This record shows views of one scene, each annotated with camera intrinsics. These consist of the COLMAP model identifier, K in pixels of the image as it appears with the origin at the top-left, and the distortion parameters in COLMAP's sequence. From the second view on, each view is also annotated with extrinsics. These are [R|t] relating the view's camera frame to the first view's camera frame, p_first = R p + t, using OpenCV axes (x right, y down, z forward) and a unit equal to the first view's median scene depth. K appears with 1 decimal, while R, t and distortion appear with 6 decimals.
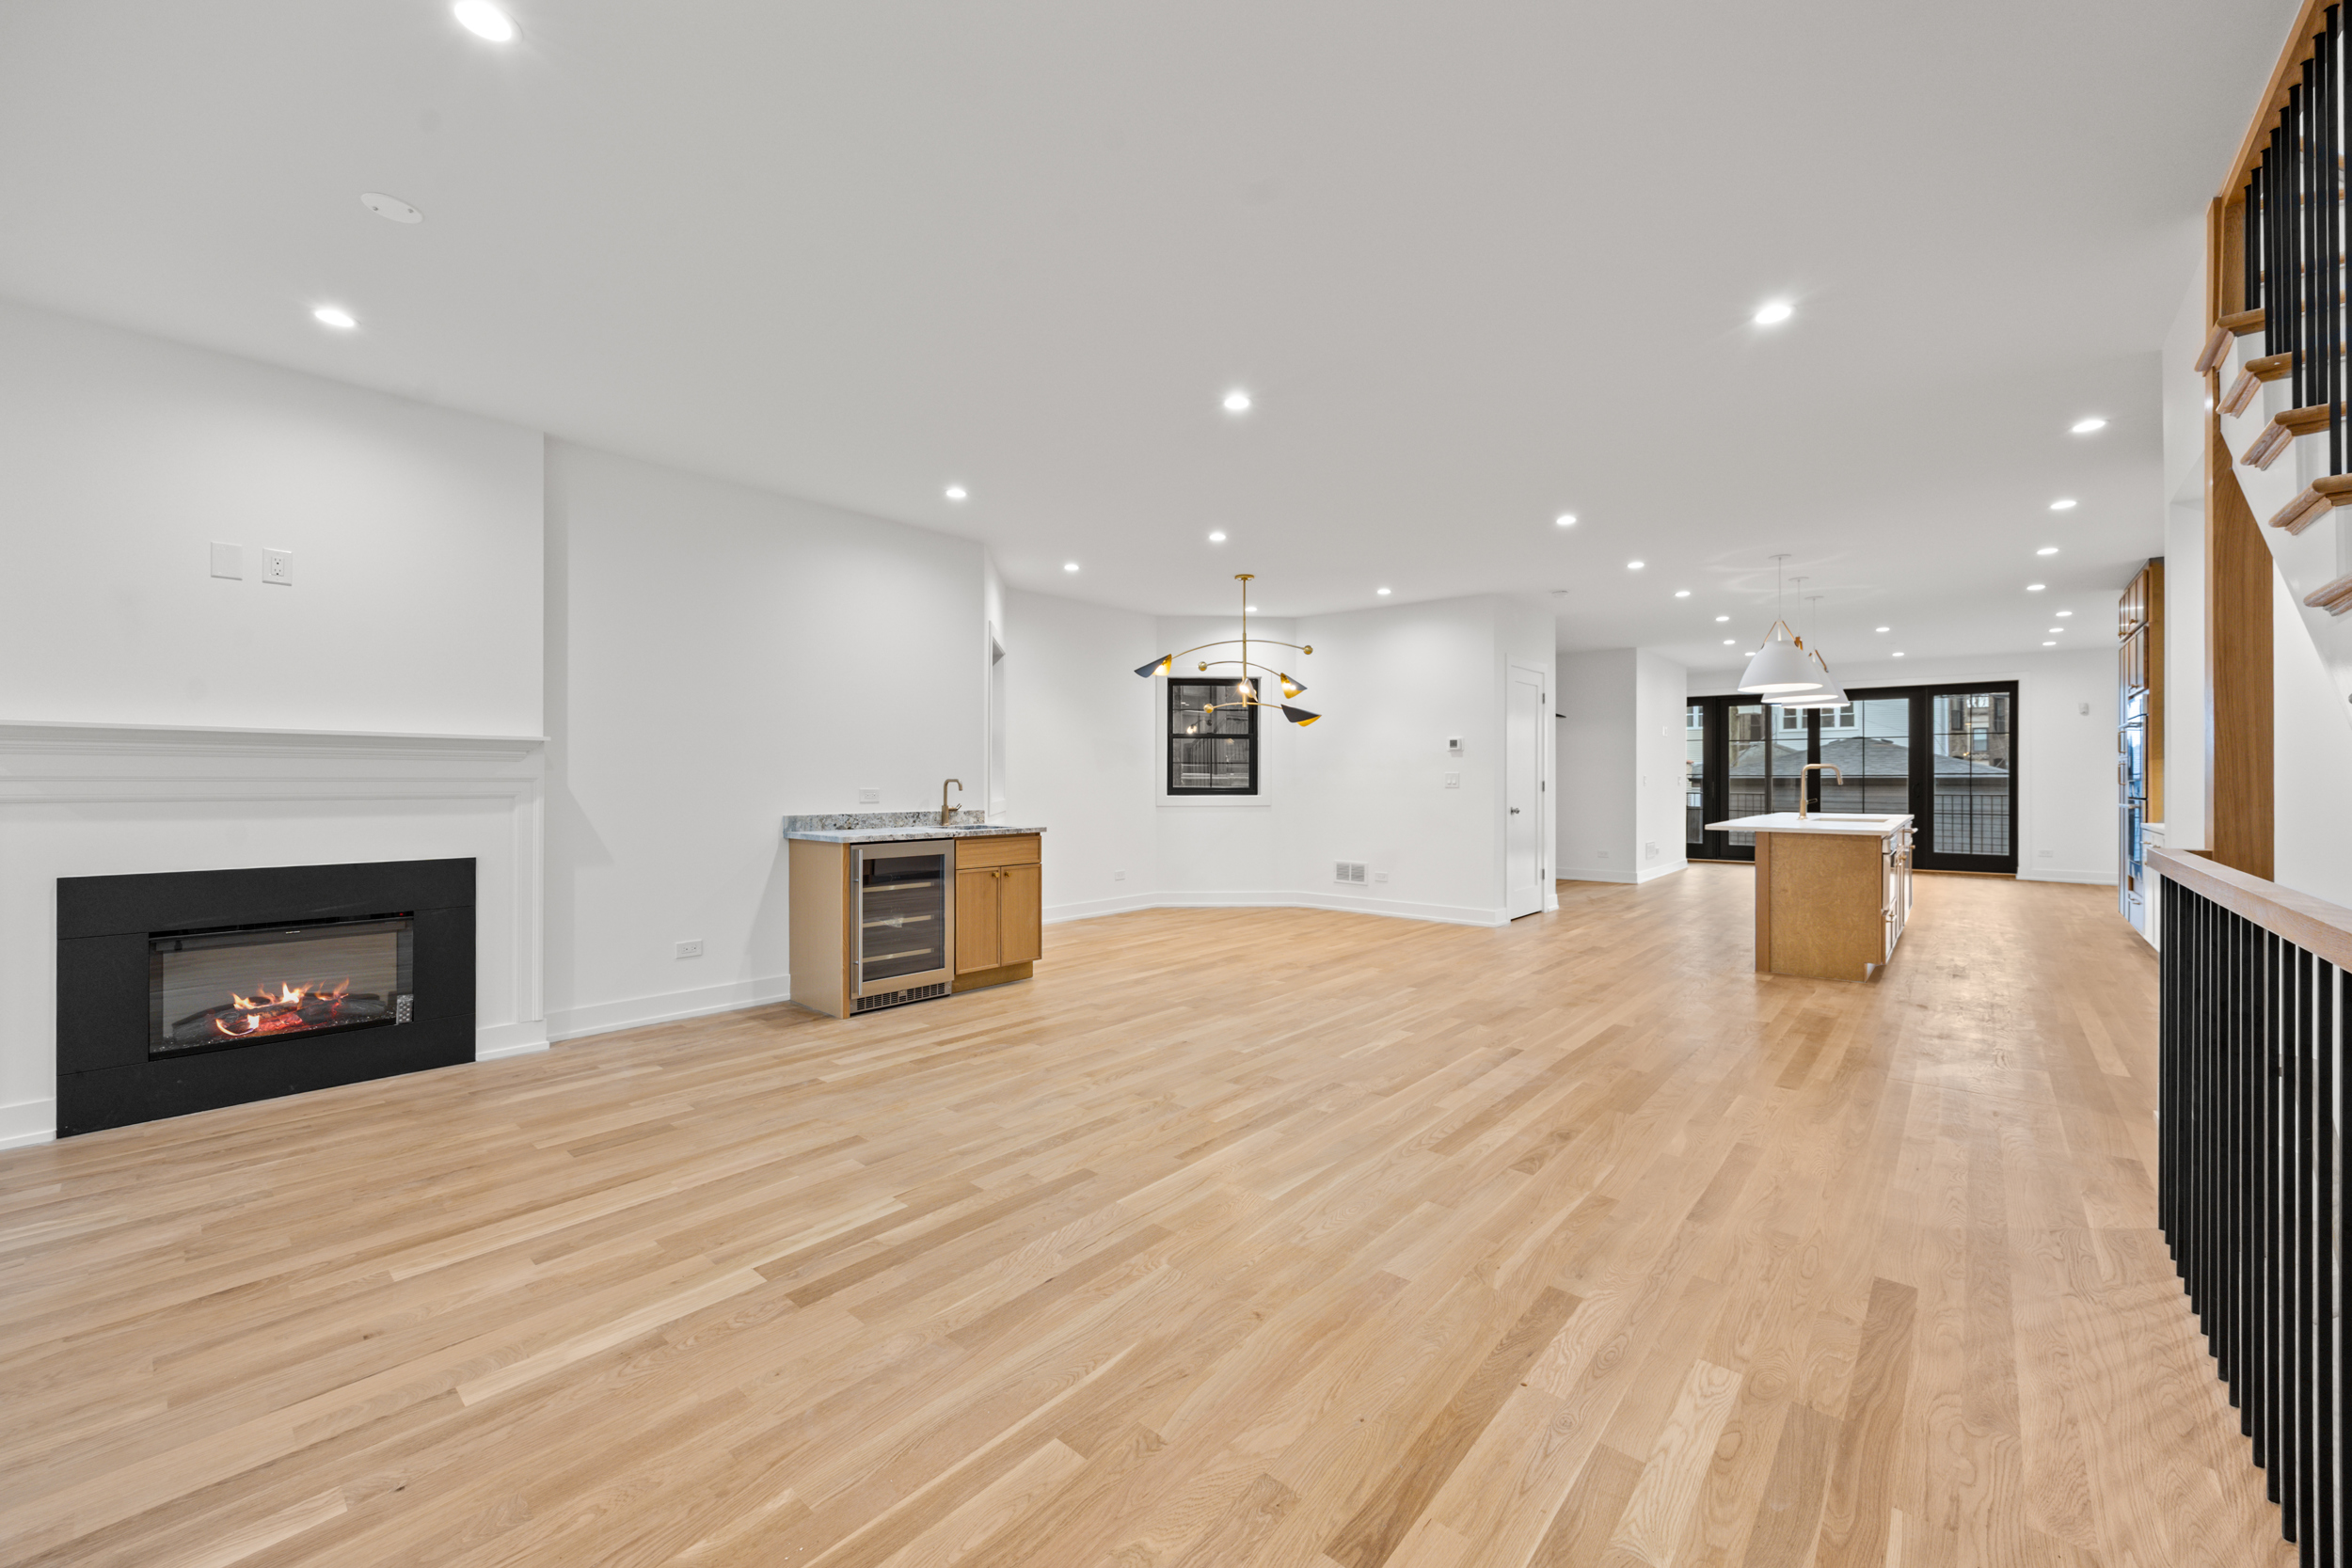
lens RADIAL K [[905.3, 0, 1164.7], [0, 905.3, 781.5], [0, 0, 1]] dist [-0.003613, 0.000376]
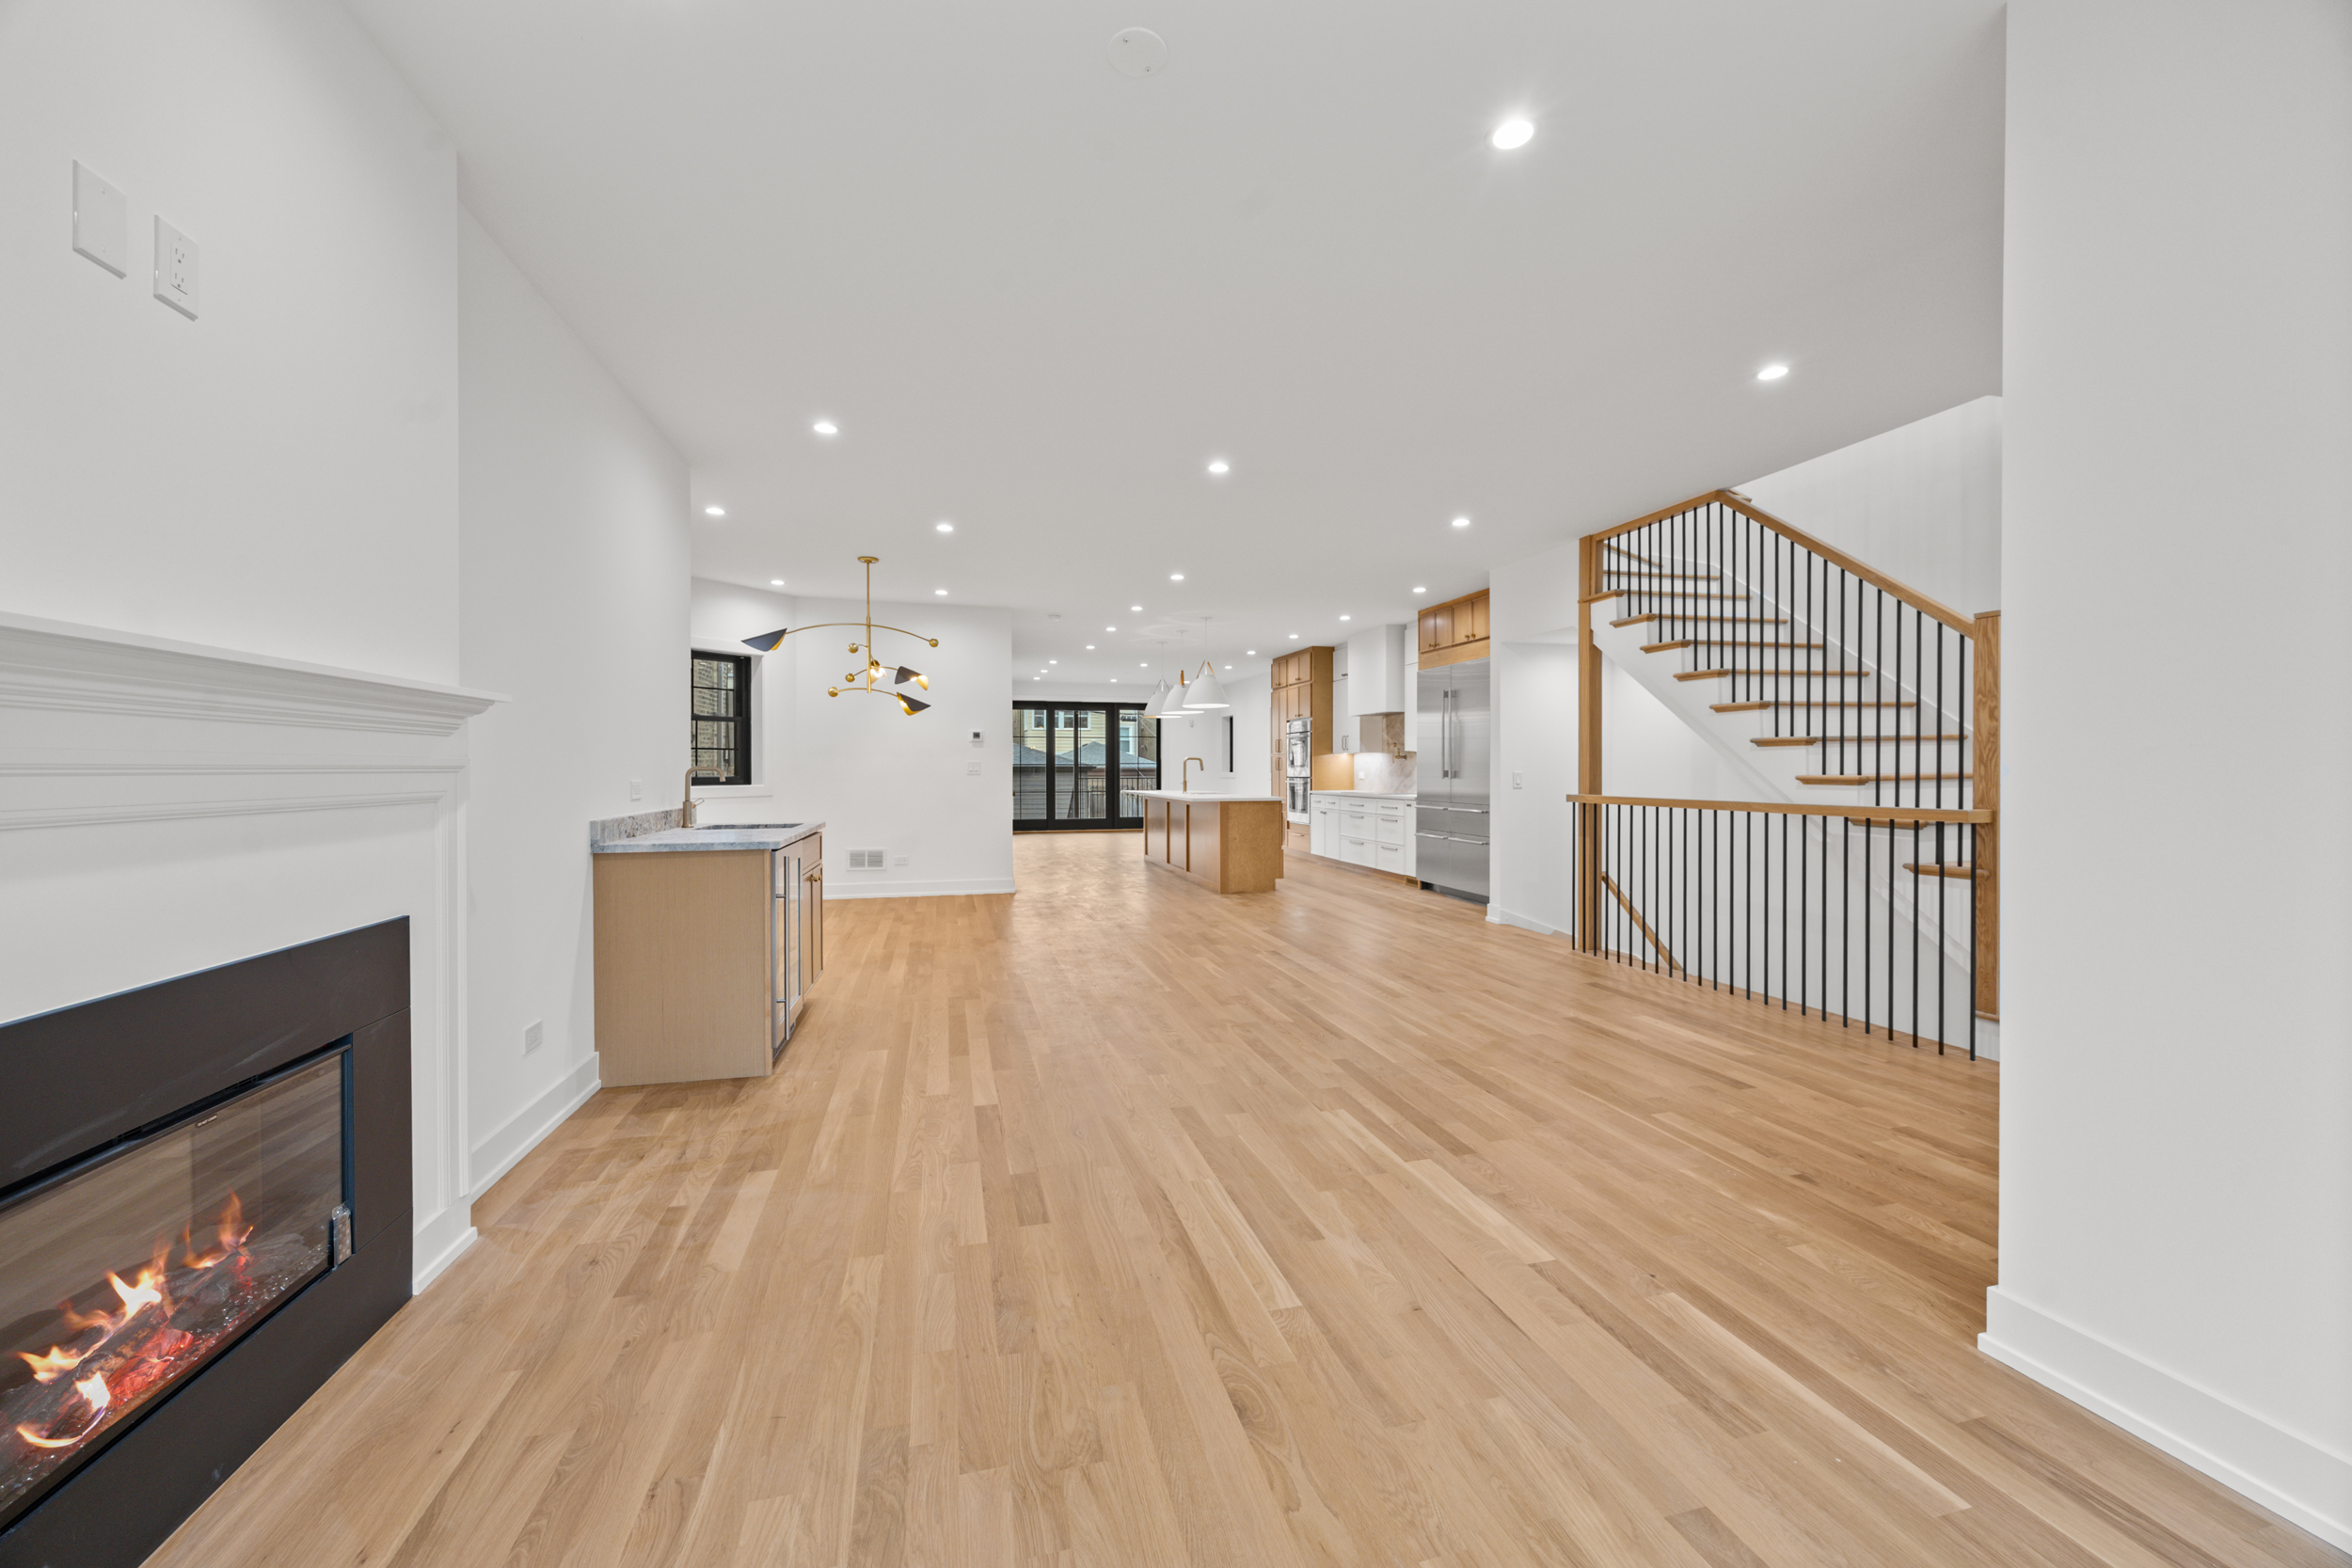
lens RADIAL K [[905.3, 0, 1166.7], [0, 905.3, 780.1], [0, 0, 1]] dist [-0.003613, 0.000376]
pose [[0.556811, -0.012209, 0.830550, -1.080150], [0.002947, 0.999915, 0.012723, 0.000112], [-0.830634, -0.004636, 0.556799, 0.380789]]
